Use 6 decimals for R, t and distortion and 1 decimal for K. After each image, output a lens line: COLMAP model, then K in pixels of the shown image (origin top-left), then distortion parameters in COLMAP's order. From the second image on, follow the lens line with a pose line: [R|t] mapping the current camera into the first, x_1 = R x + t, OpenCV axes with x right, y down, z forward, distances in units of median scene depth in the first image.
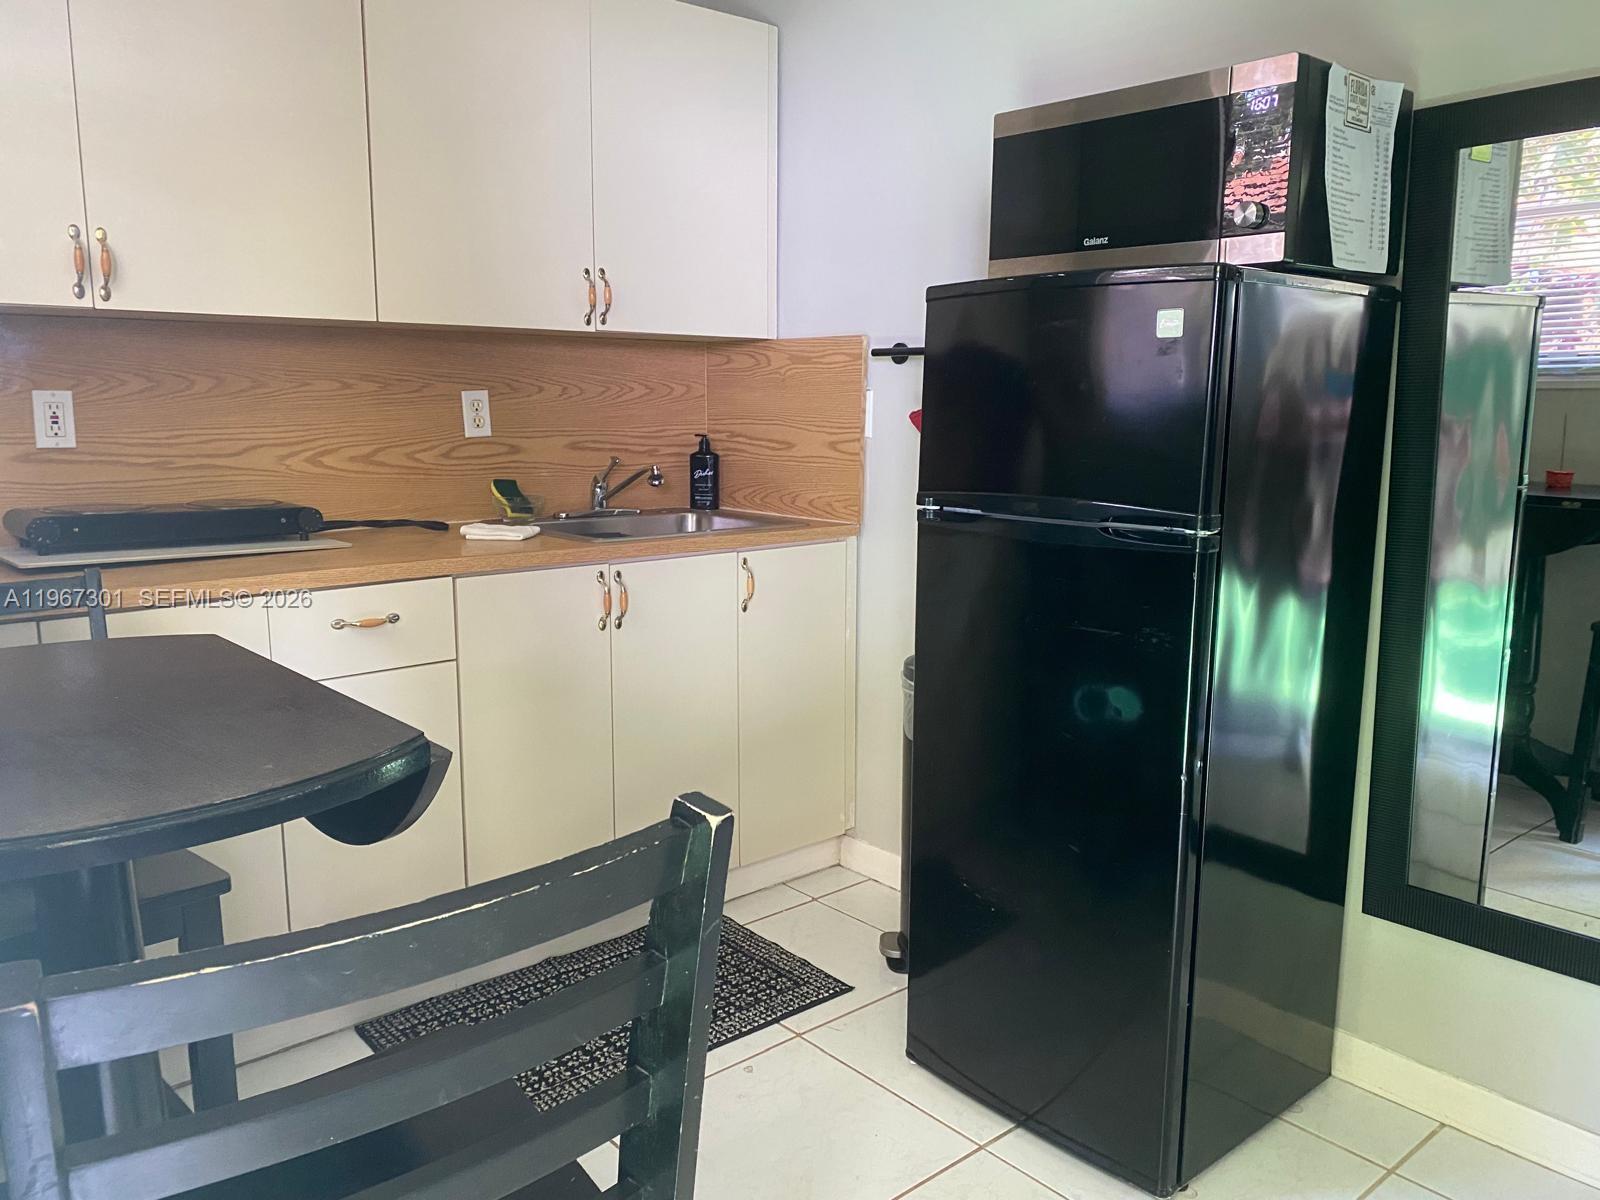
lens RADIAL K [[1239.0, 0, 800.3], [0, 1239.0, 601.4], [0, 0, 1]] dist [0.003202, 0.001397]
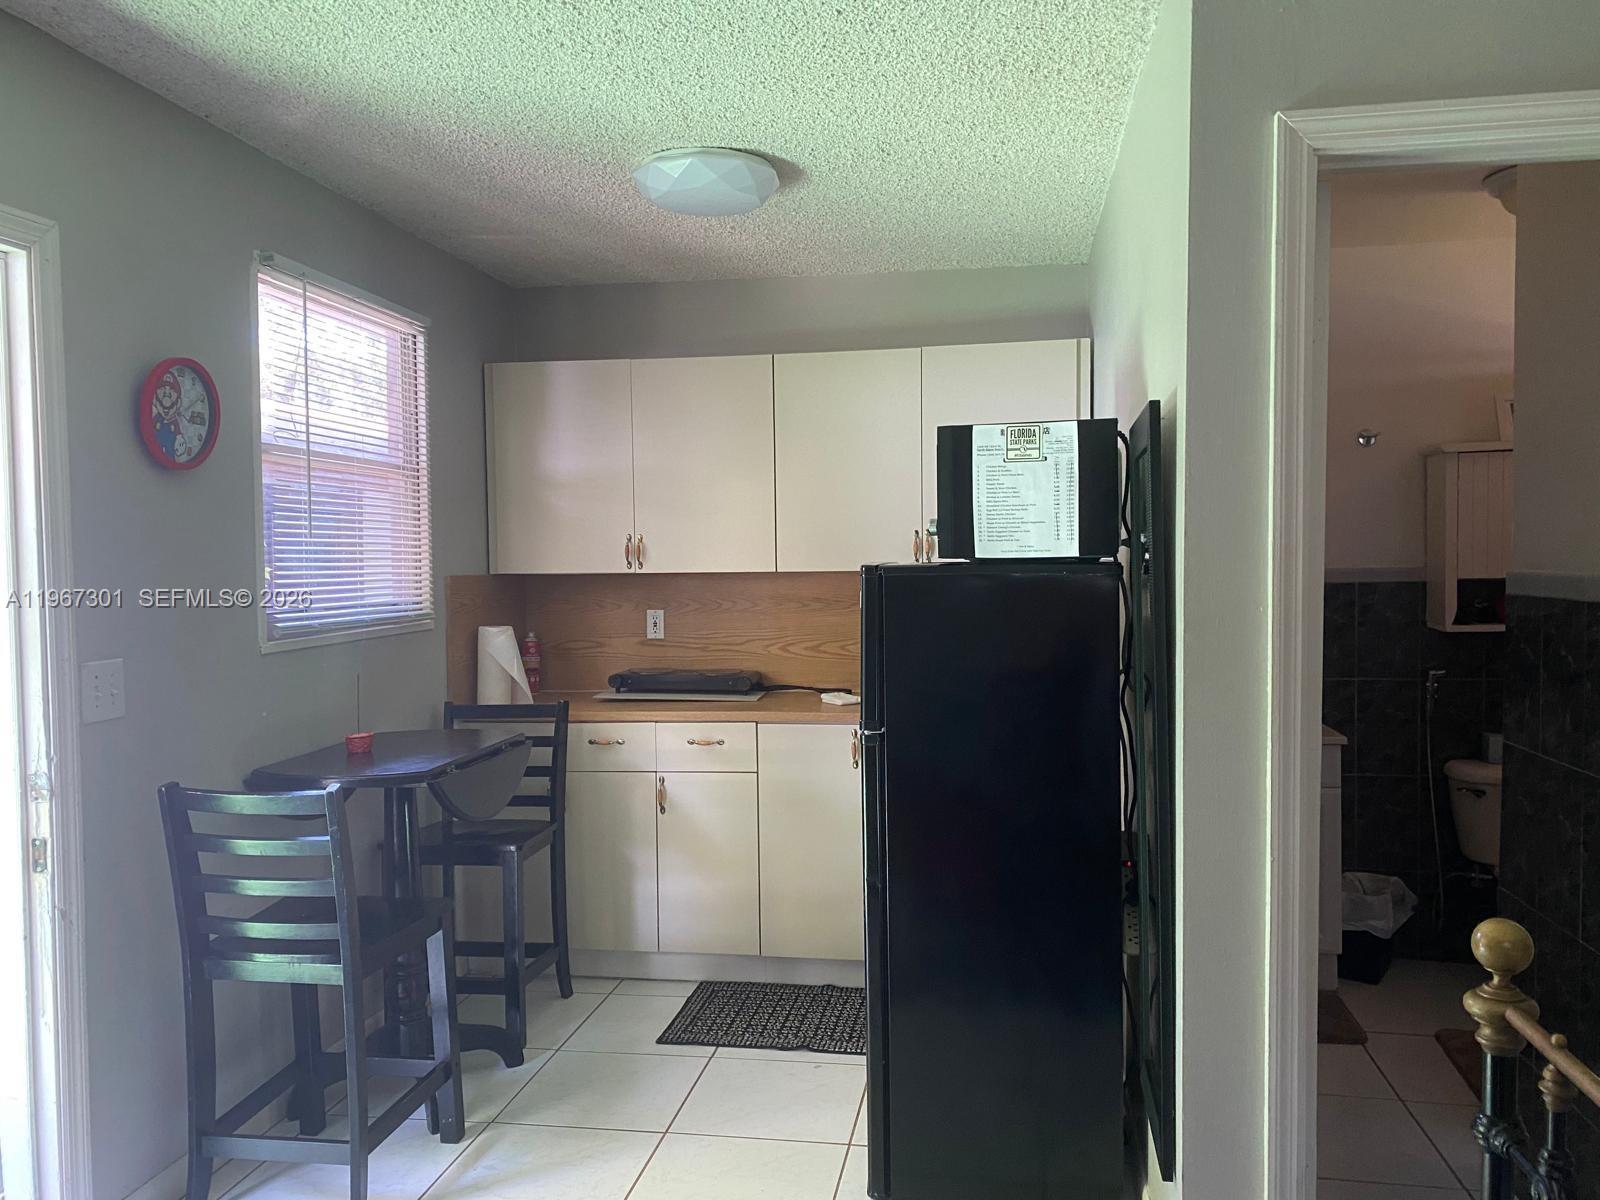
lens RADIAL K [[1239.0, 0, 803.0], [0, 1239.0, 603.1], [0, 0, 1]] dist [0.003202, 0.001397]
pose [[0.639614, 0.014476, -0.768560, 1.002392], [-0.109793, 0.991292, -0.072701, -0.061447], [0.760815, 0.130883, 0.635634, -0.060711]]
